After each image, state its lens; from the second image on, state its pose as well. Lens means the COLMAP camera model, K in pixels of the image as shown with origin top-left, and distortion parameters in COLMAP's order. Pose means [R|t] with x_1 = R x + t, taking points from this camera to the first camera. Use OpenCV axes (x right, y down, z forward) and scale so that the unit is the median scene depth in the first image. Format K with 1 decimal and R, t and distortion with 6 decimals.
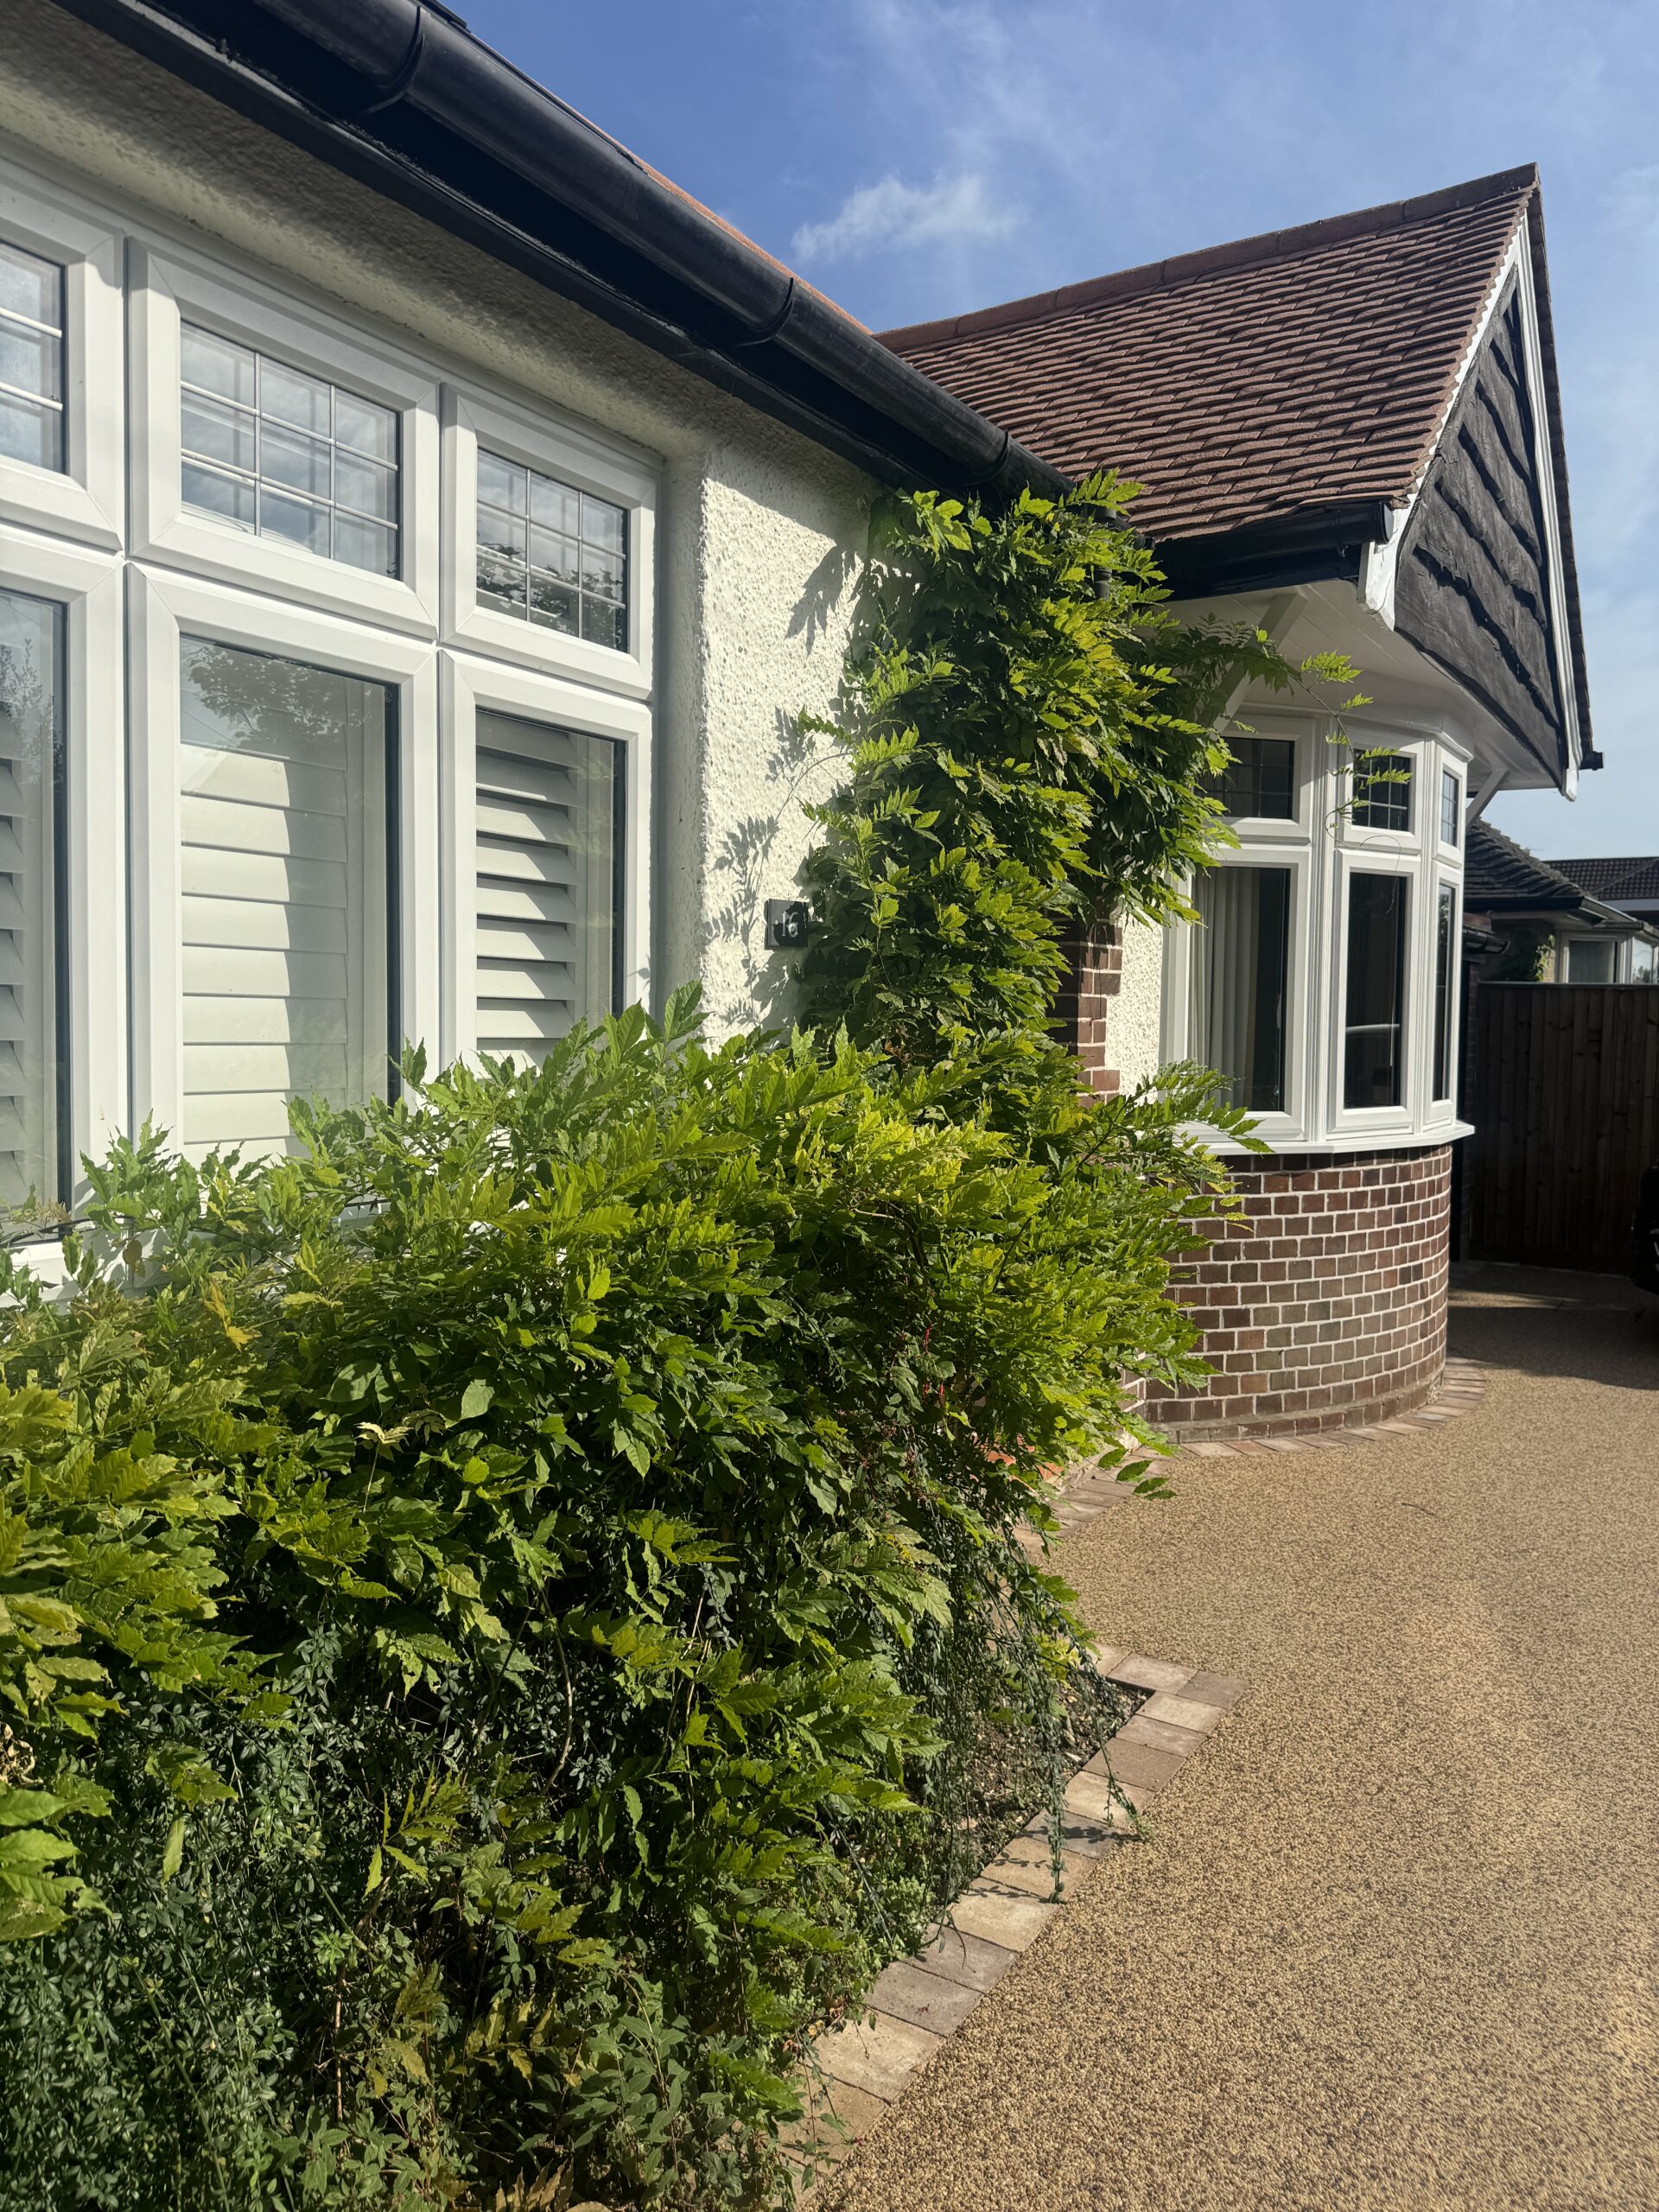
lens RADIAL K [[1555.9, 0, 829.5], [0, 1555.9, 1106.0], [0, 0, 1]] dist [0.082599, -0.000417]
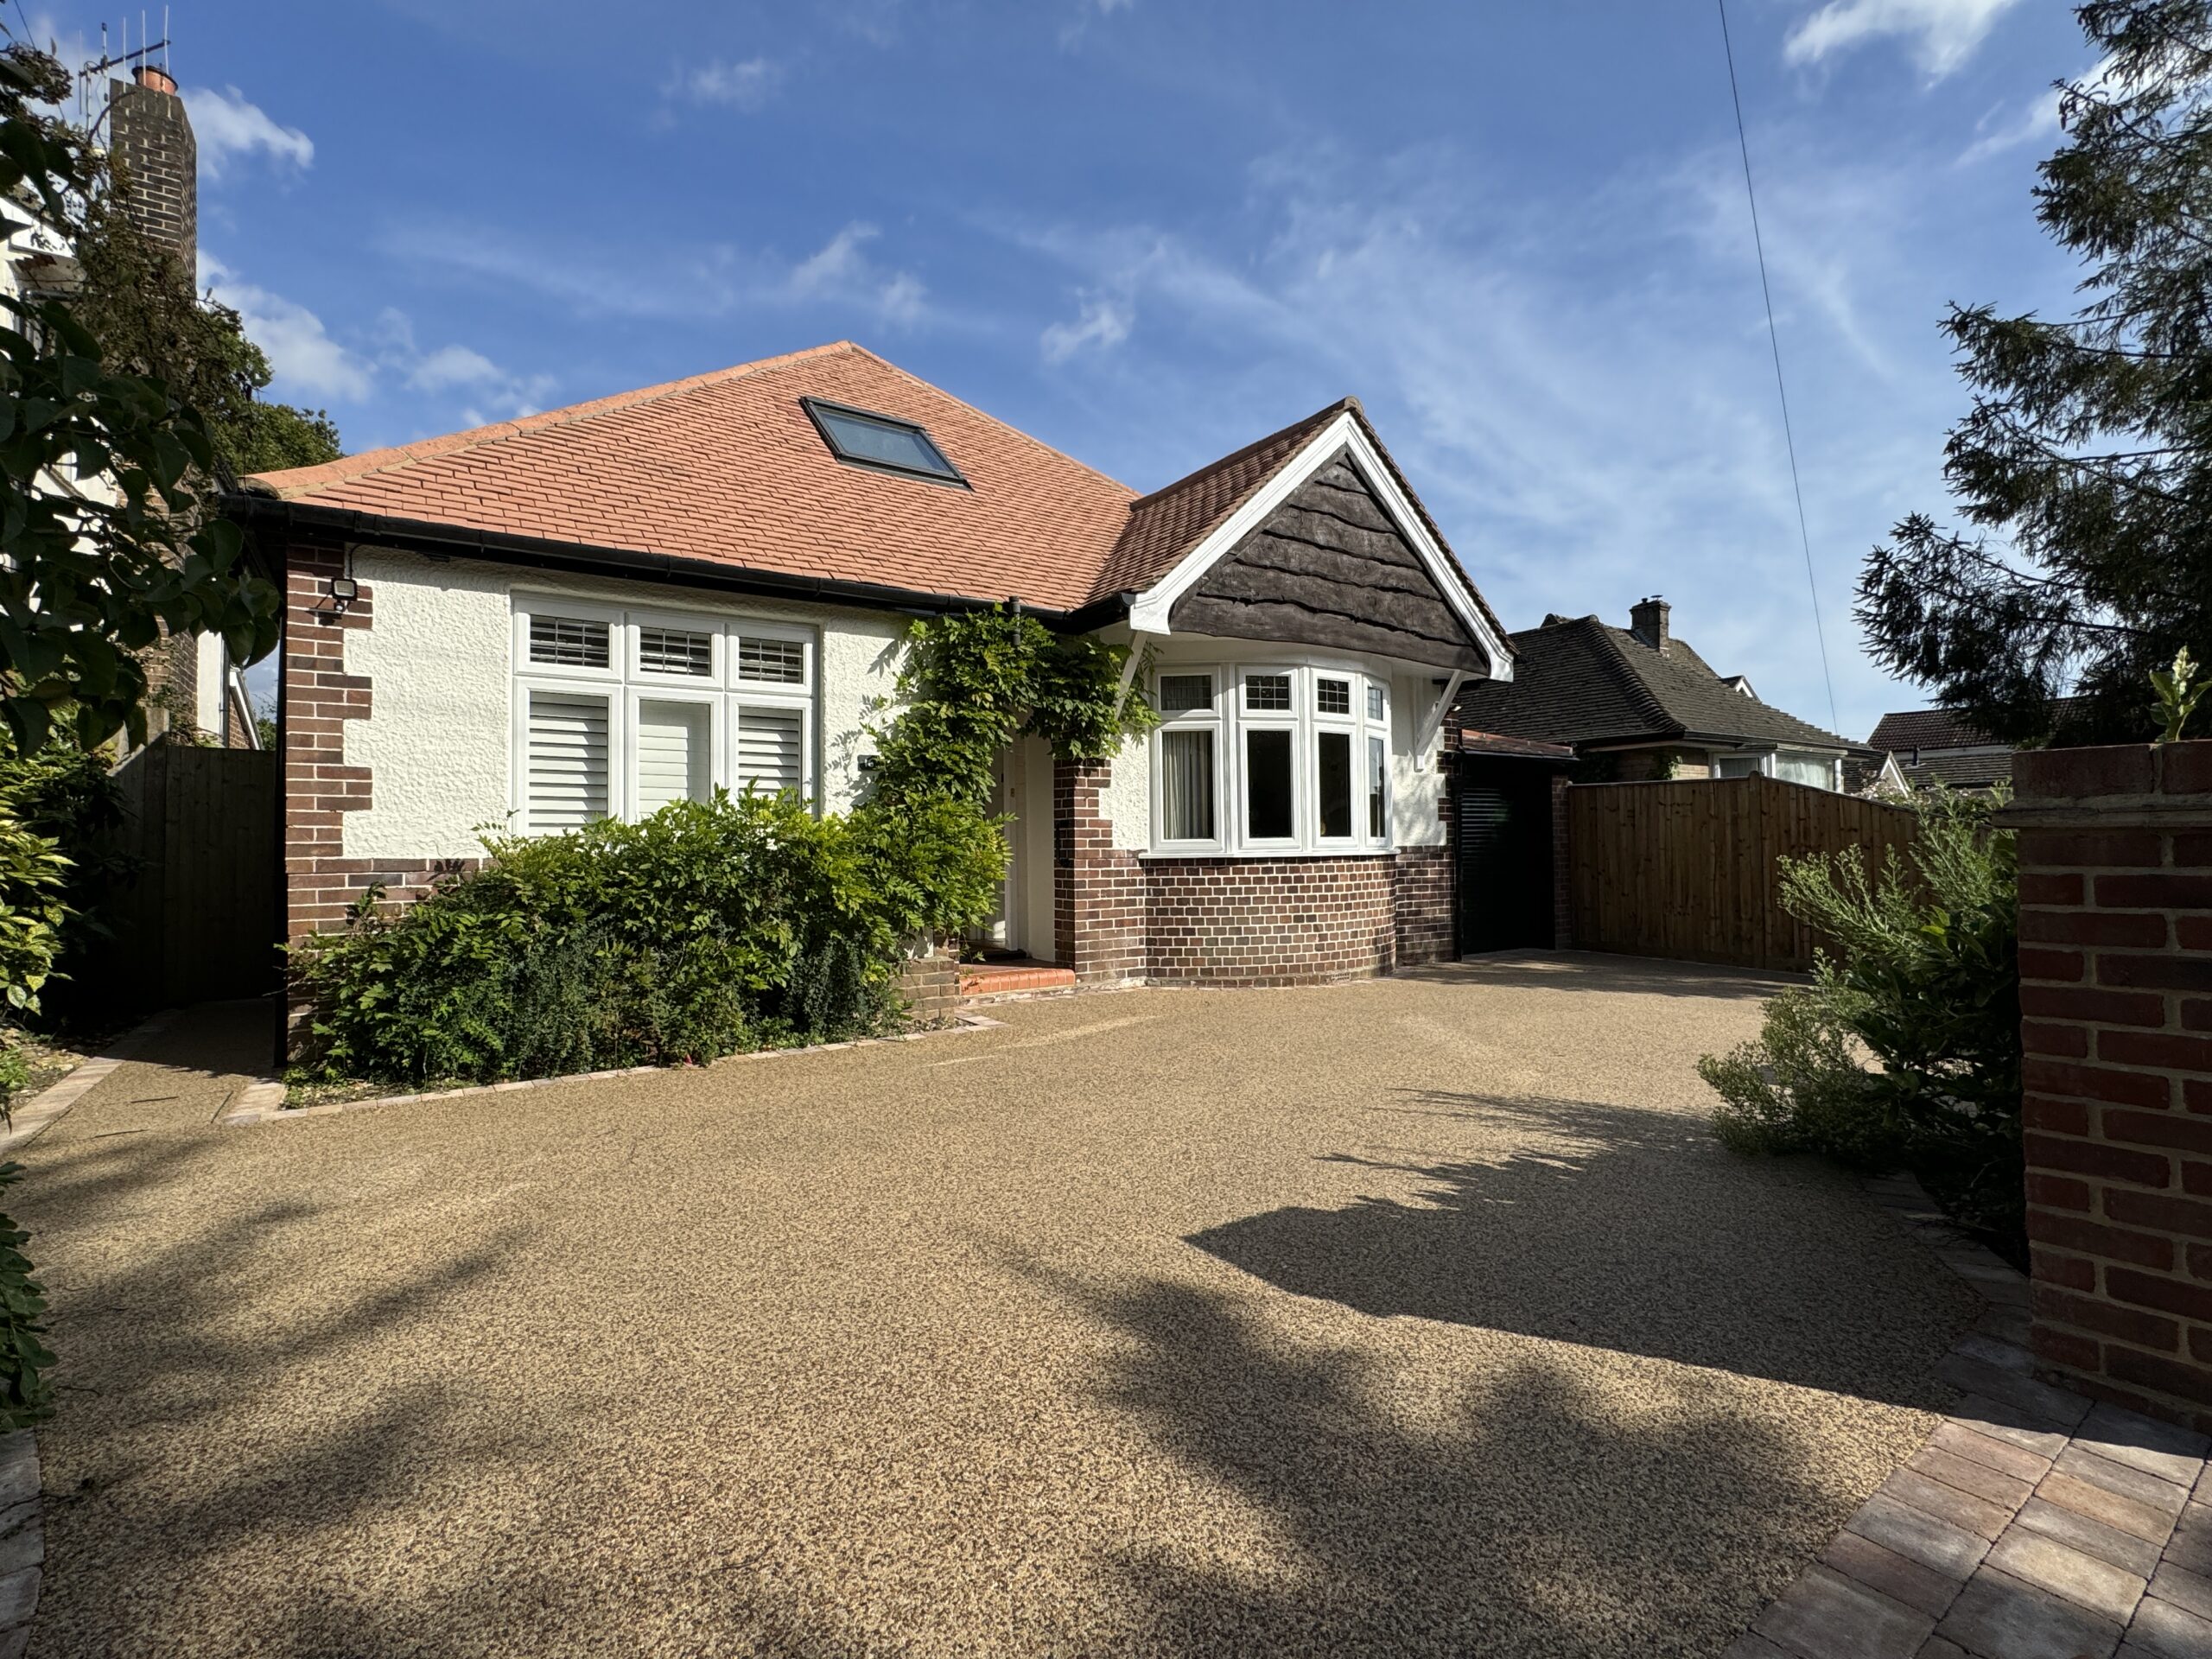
lens RADIAL K [[1049.6, 0, 1106.0], [0, 1049.6, 829.5], [0, 0, 1]] dist [0.000738, 0.000020]
pose [[0.924459, -0.025853, -0.380403, 0.794026], [-0.000796, 0.997565, -0.069733, 0.103913], [0.381280, 0.064768, 0.922188, -0.473159]]
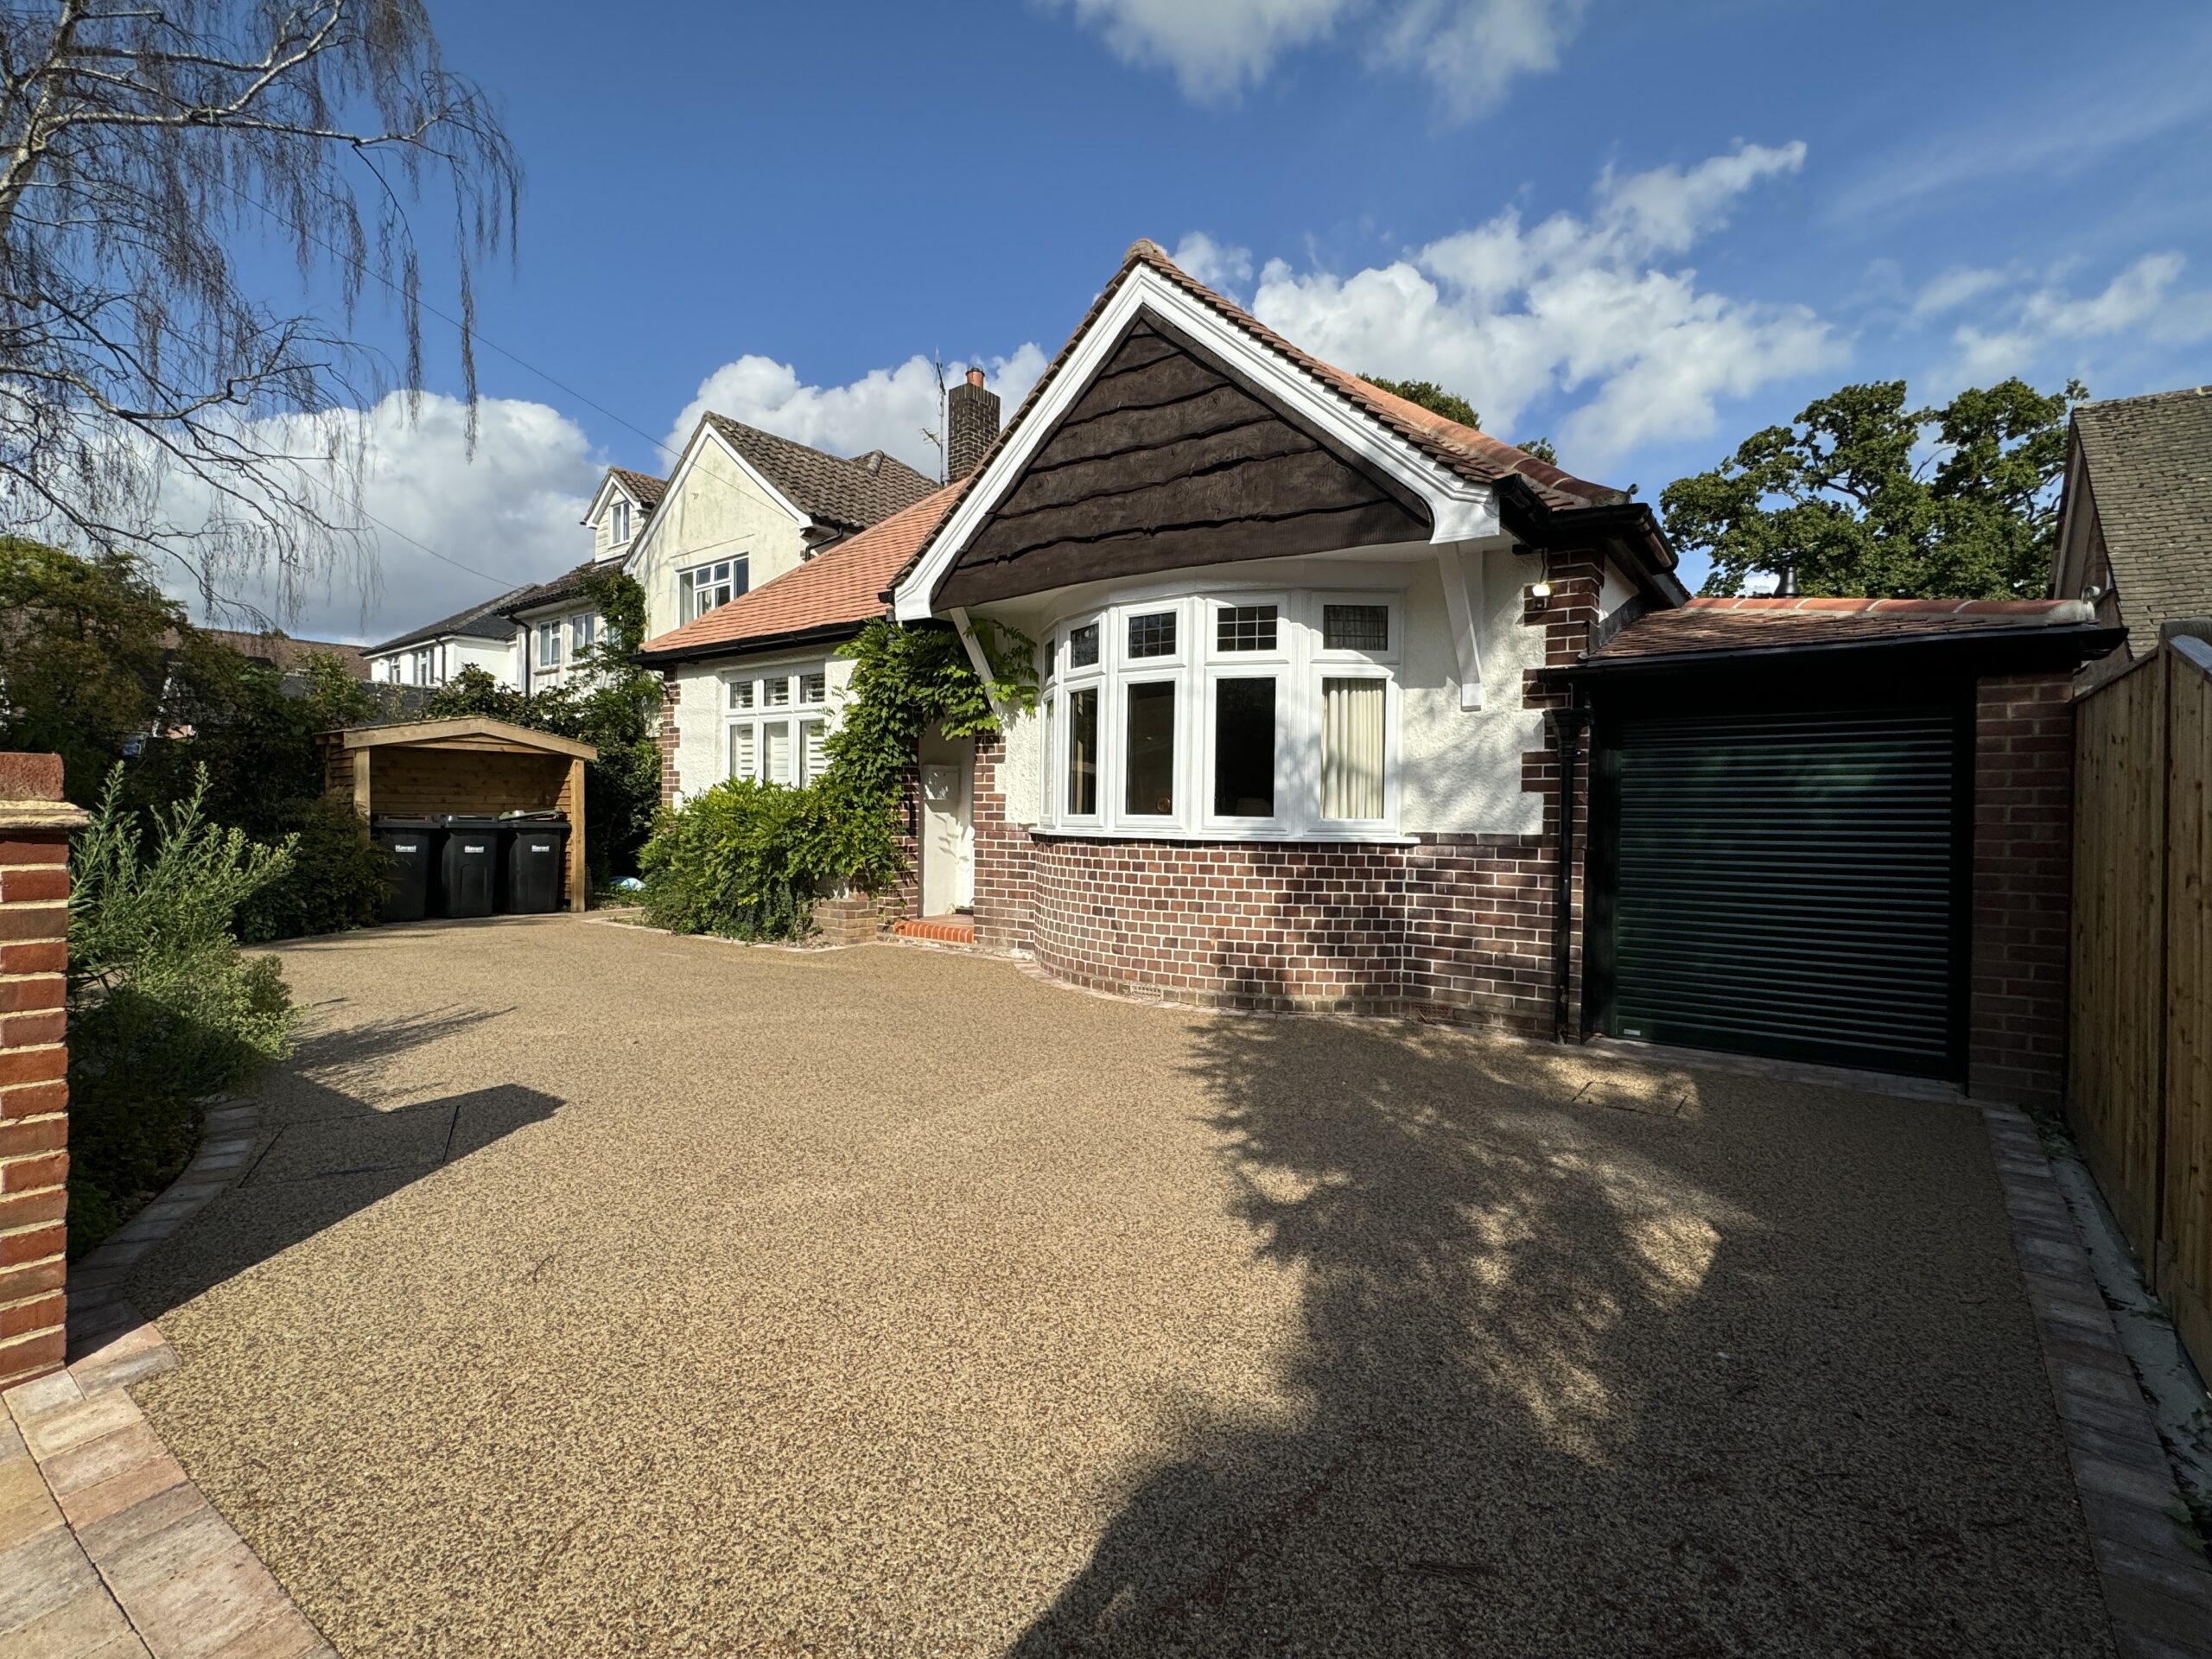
lens RADIAL K [[1049.6, 0, 1106.0], [0, 1049.6, 829.5], [0, 0, 1]] dist [0.000738, 0.000020]
pose [[-0.078308, 0.008259, -0.996895, 1.842221], [-0.066288, 0.997710, 0.013473, 0.000236], [0.994723, 0.067137, -0.077581, 1.309645]]
